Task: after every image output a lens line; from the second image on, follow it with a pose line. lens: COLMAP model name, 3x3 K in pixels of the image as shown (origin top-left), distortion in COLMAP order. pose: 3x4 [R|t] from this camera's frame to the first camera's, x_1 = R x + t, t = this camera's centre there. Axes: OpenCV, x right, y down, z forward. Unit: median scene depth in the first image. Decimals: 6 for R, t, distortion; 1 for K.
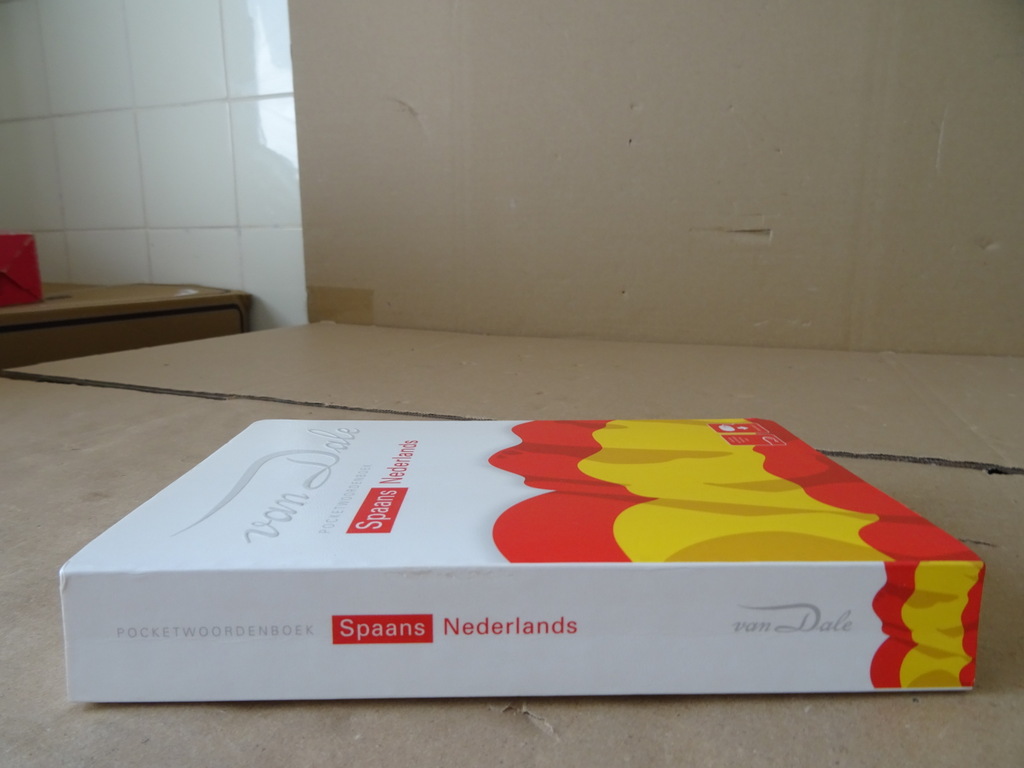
lens RADIAL K [[719.0, 0, 514.5], [0, 719.0, 386.7], [0, 0, 1]] dist [0.000879, -0.005570]
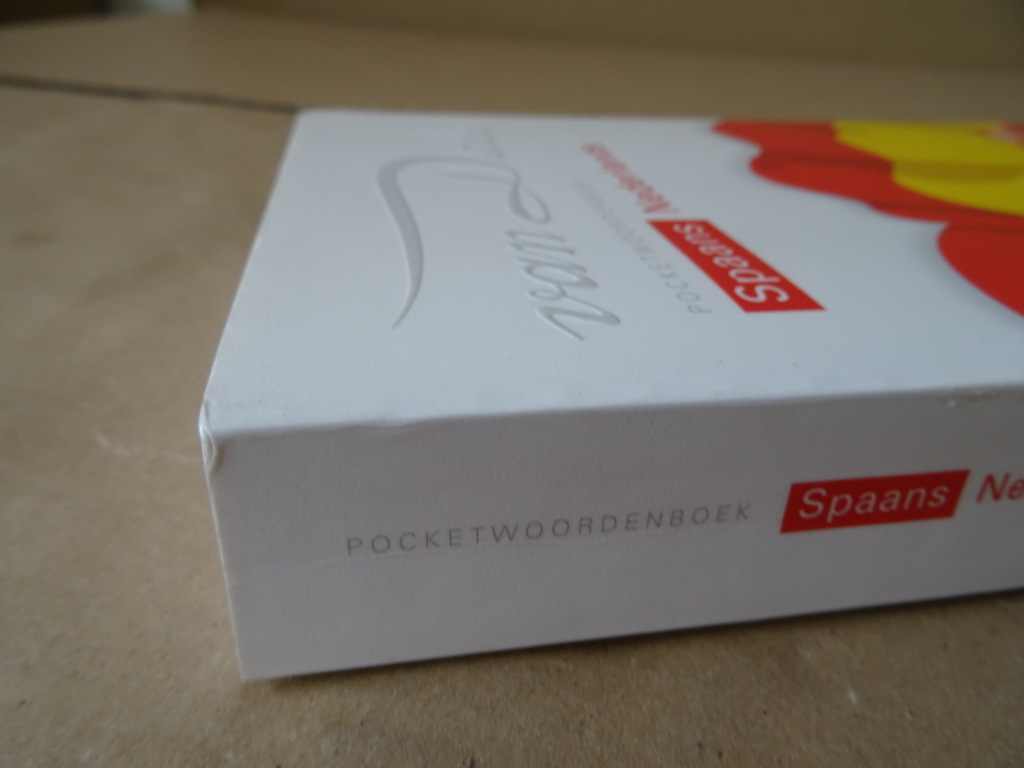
lens RADIAL K [[719.0, 0, 544.6], [0, 719.0, 377.6], [0, 0, 1]] dist [0.000879, -0.005570]
pose [[0.984416, -0.028354, 0.173556, -0.501317], [-0.032528, 0.940526, 0.338160, 0.089979], [-0.172822, -0.338535, 0.924947, 0.599026]]
